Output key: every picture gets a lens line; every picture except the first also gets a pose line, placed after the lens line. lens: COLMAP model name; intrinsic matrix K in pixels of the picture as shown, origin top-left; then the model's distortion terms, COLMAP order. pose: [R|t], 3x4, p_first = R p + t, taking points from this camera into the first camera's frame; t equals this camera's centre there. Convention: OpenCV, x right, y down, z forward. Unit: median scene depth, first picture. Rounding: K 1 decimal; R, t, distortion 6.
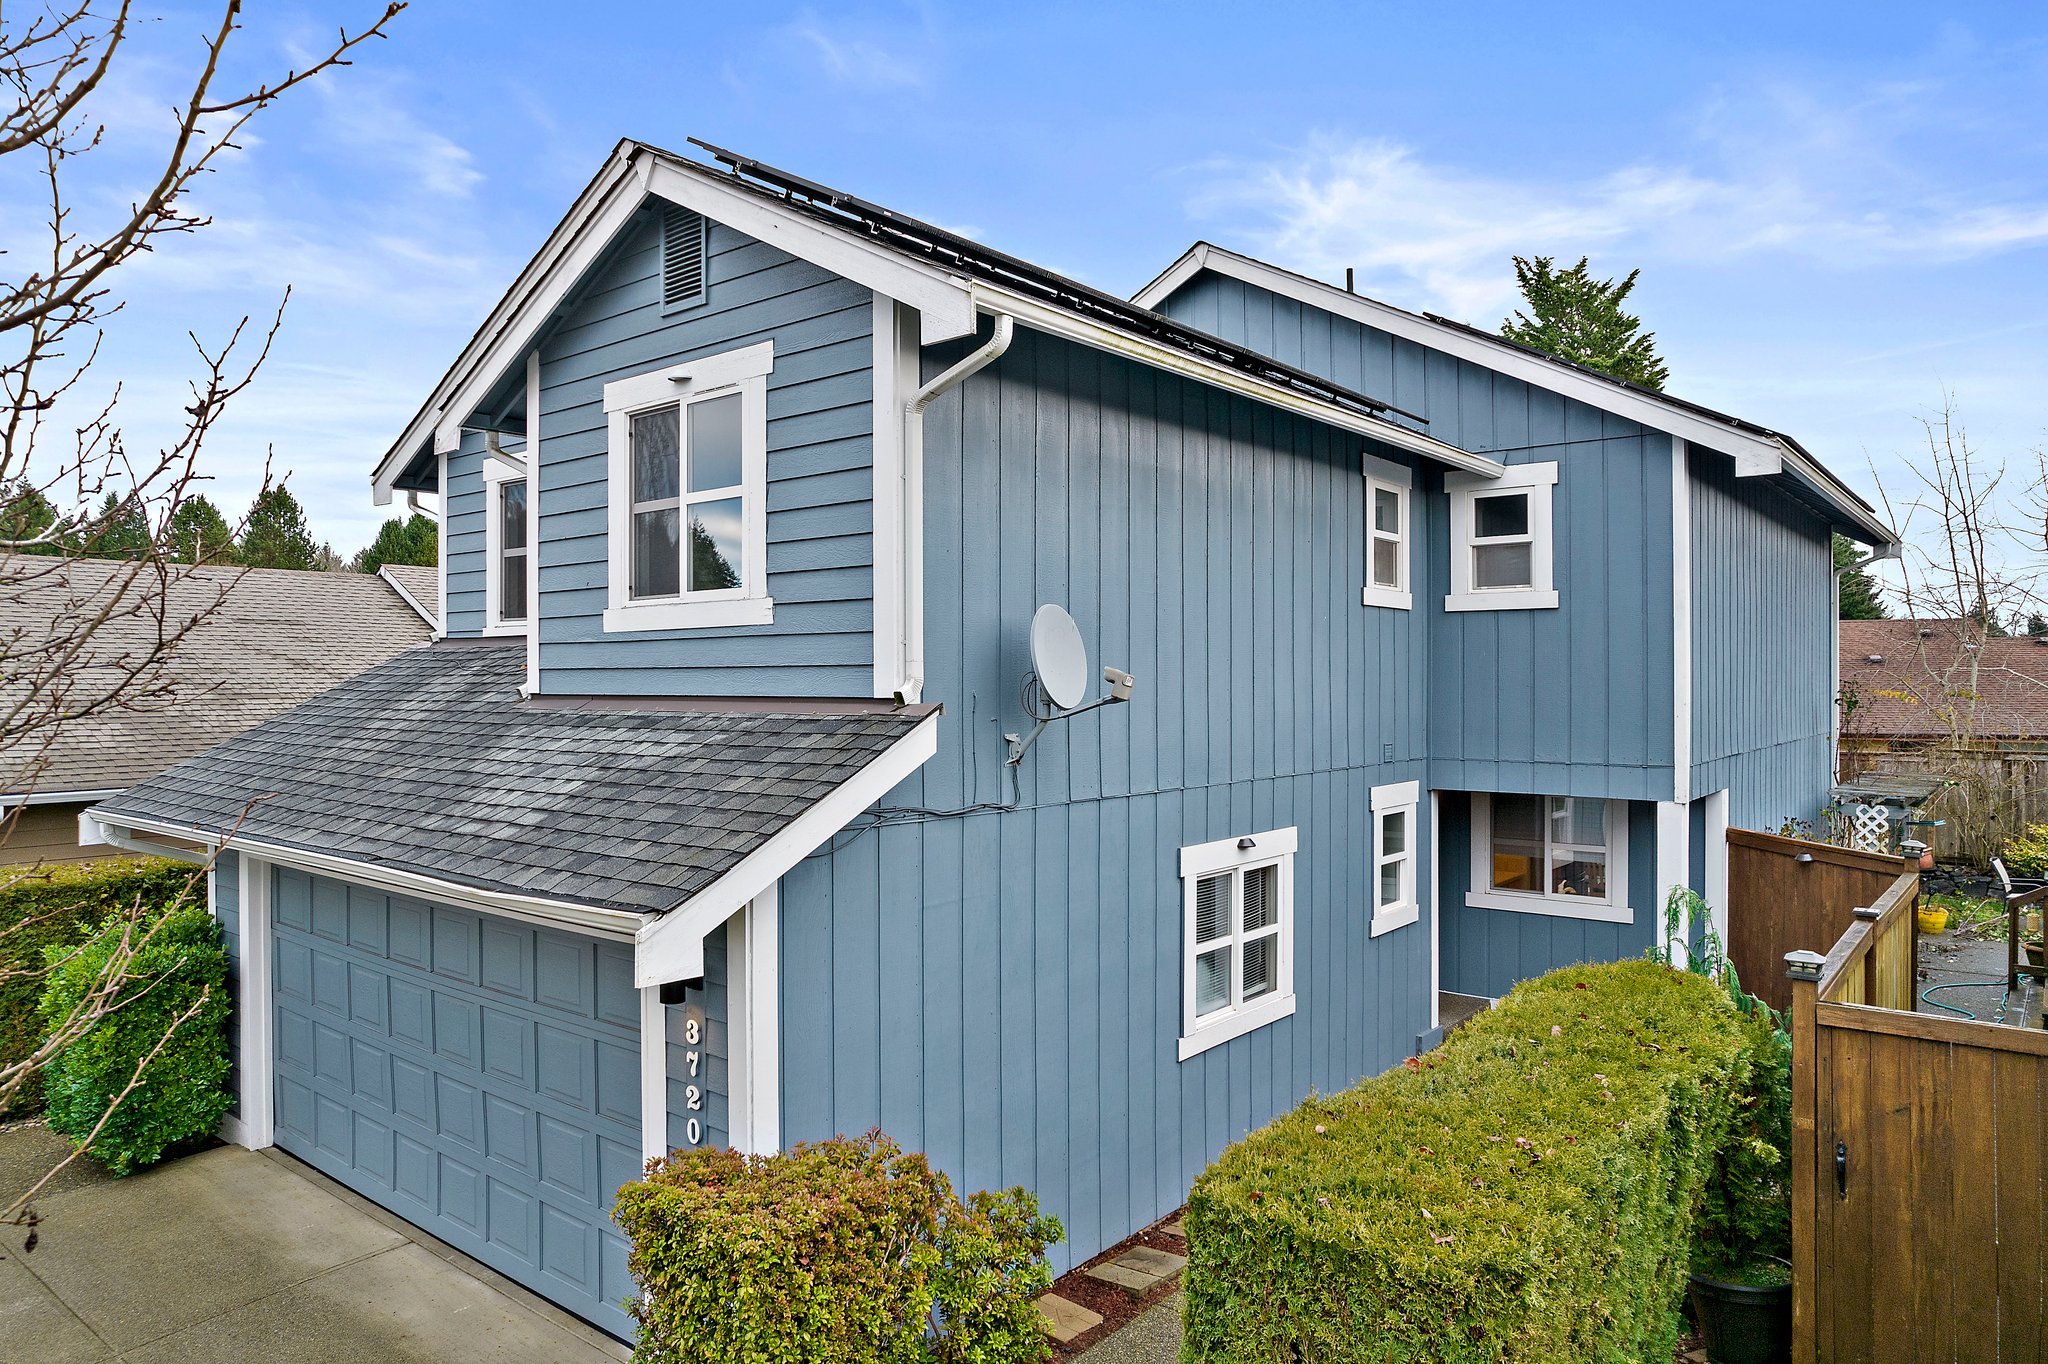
lens RADIAL K [[1313.0, 0, 1024.0], [0, 1313.0, 682.0], [0, 0, 1]] dist [-0.044301, 0.000787]
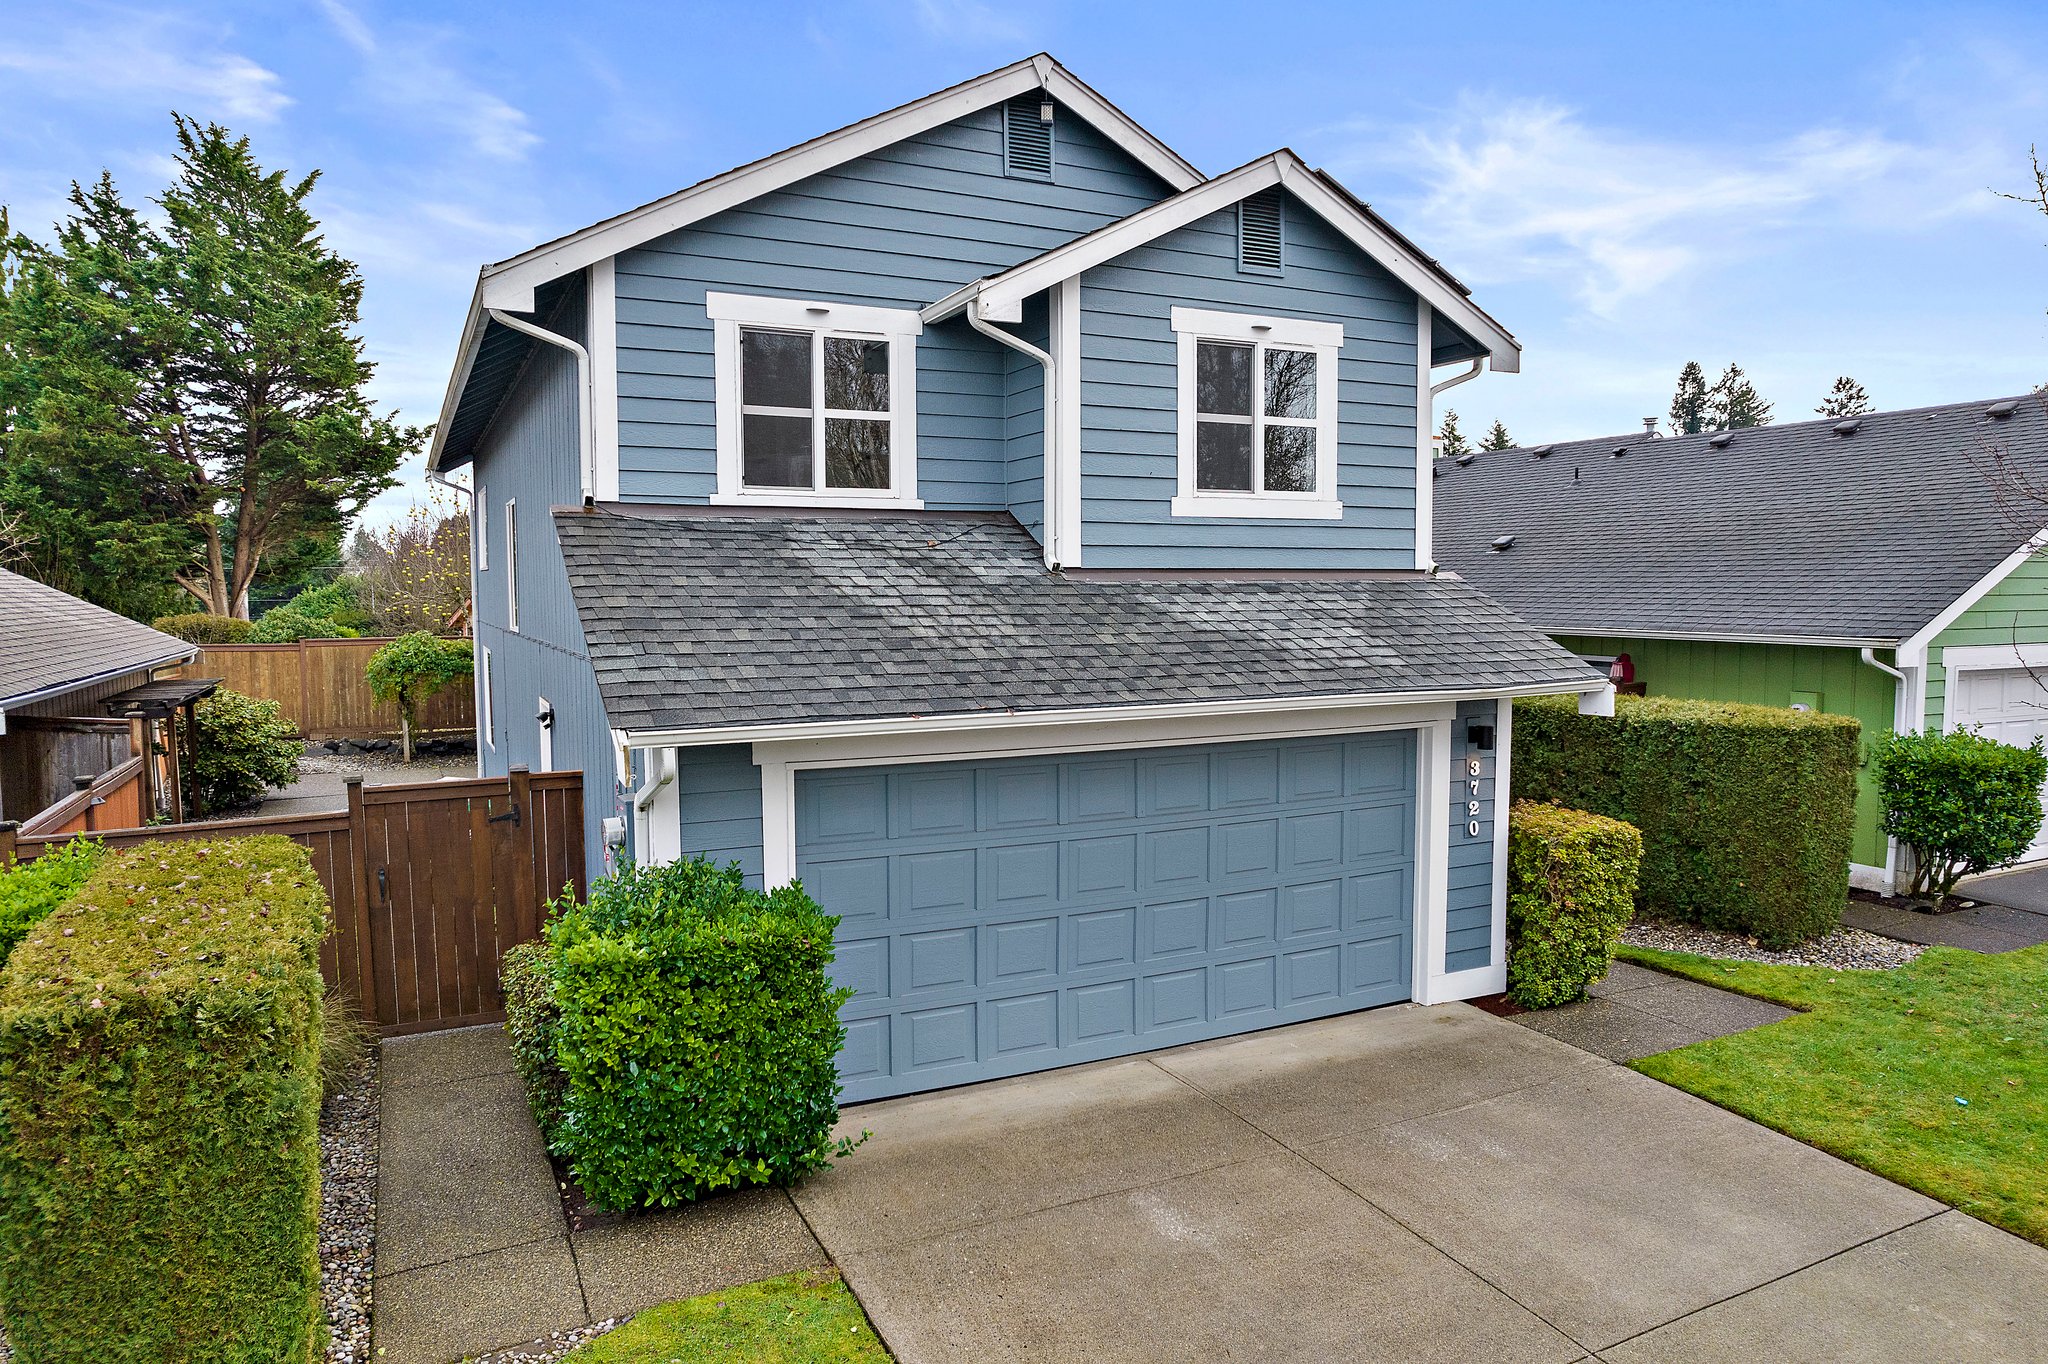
lens RADIAL K [[1313.0, 0, 1024.0], [0, 1313.0, 682.0], [0, 0, 1]] dist [-0.044301, 0.000787]
pose [[0.419771, -0.068357, 0.905052, -1.556010], [0.004341, 0.997300, 0.073311, 0.026508], [-0.907620, -0.026845, 0.418934, 0.645292]]
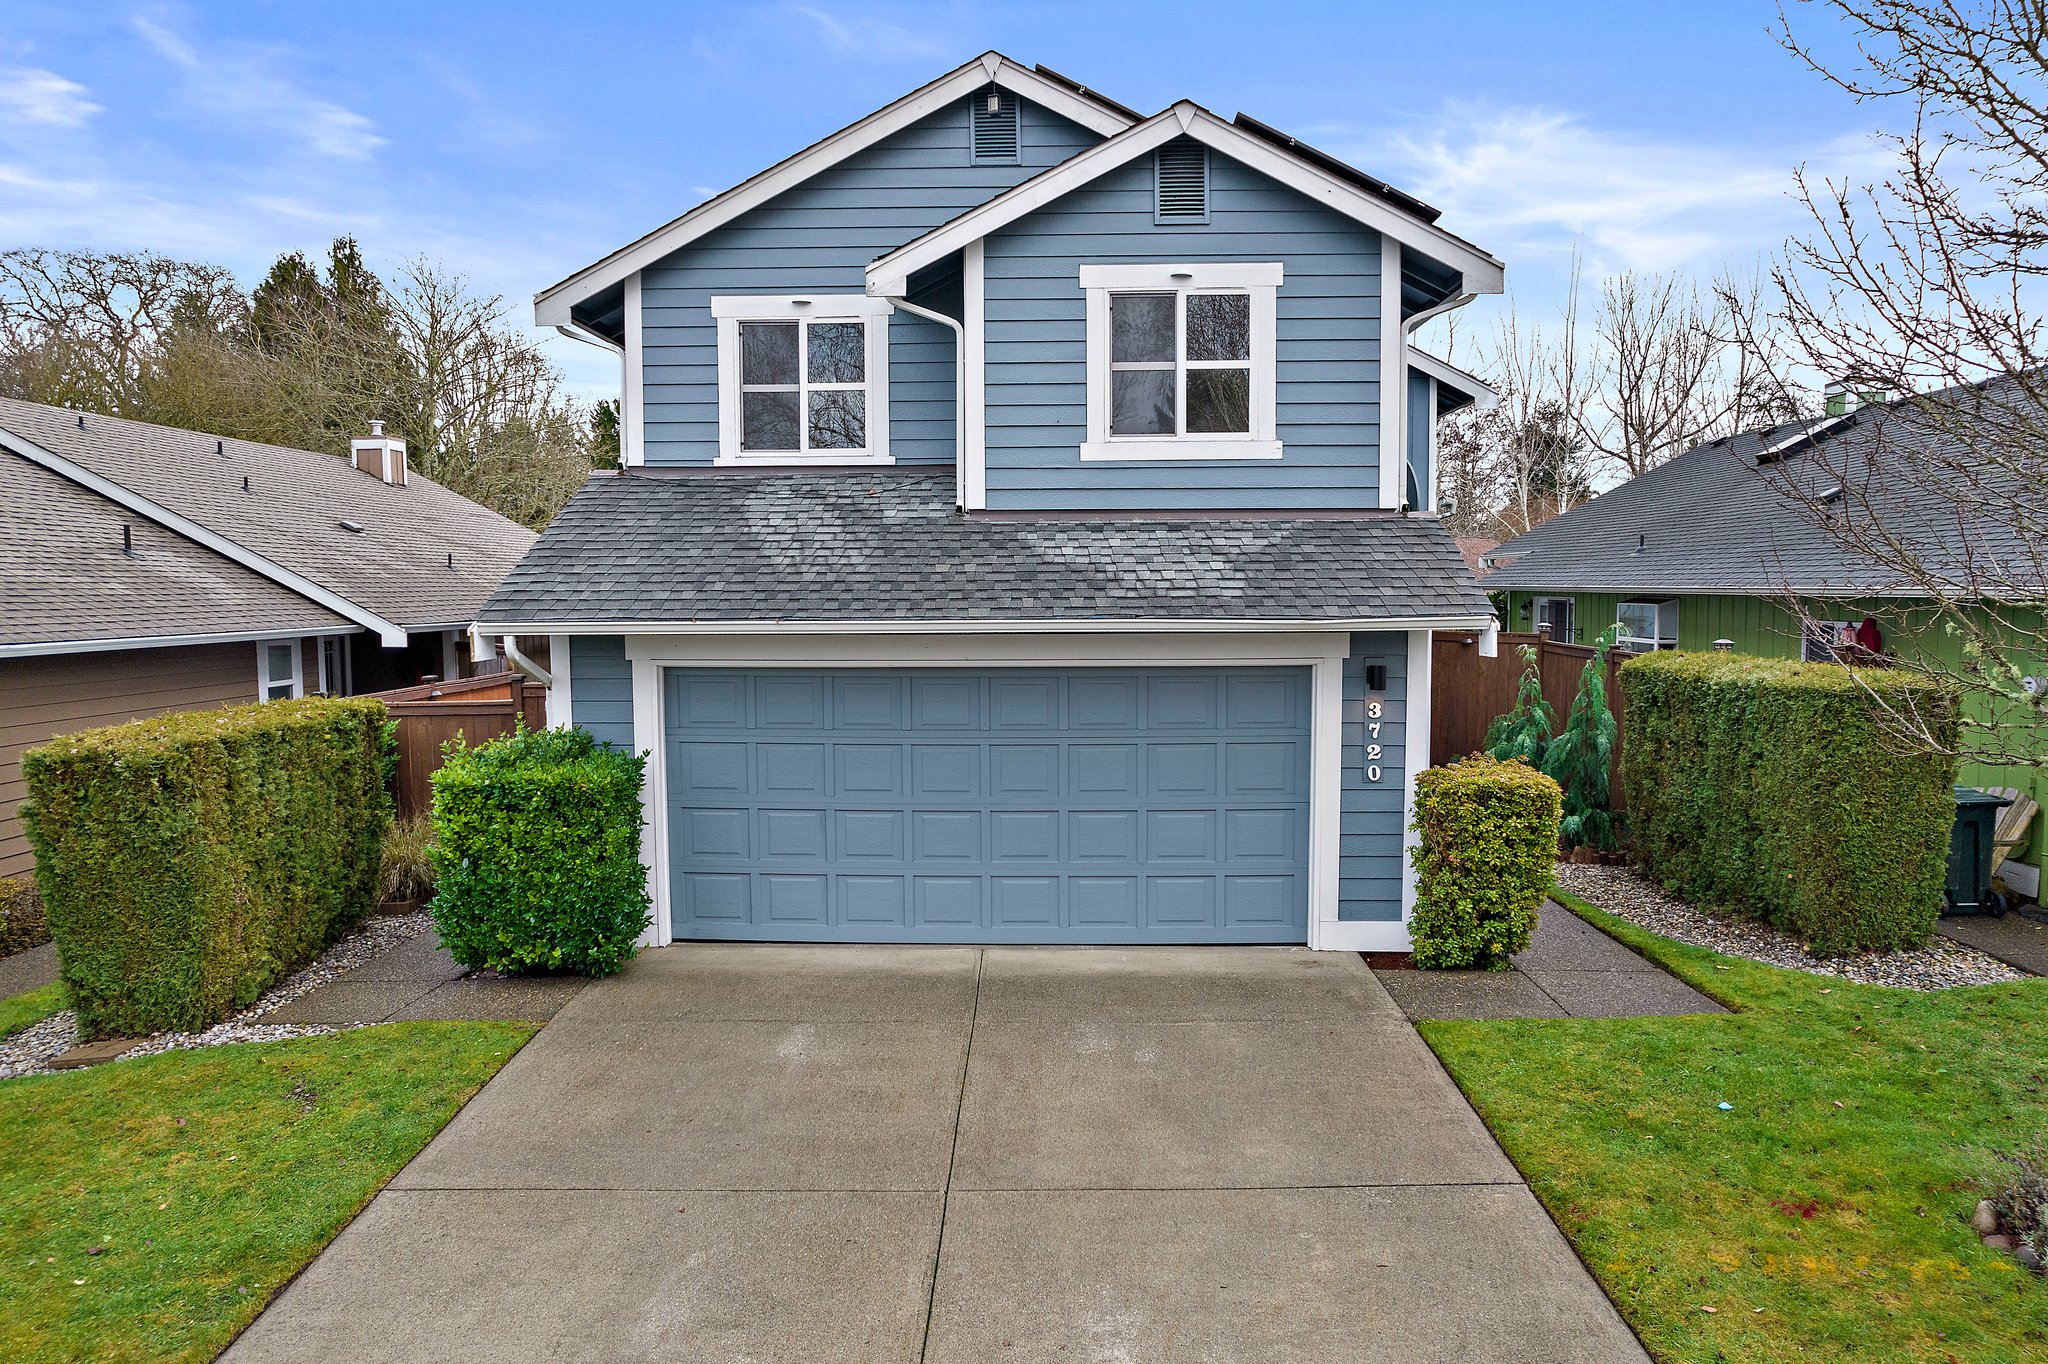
lens RADIAL K [[1313.0, 0, 1024.0], [0, 1313.0, 682.0], [0, 0, 1]] dist [-0.044301, 0.000787]
pose [[0.796204, -0.046305, 0.603254, -1.216256], [0.003402, 0.997394, 0.072068, 0.091018], [-0.605019, -0.055328, 0.794286, -0.006652]]
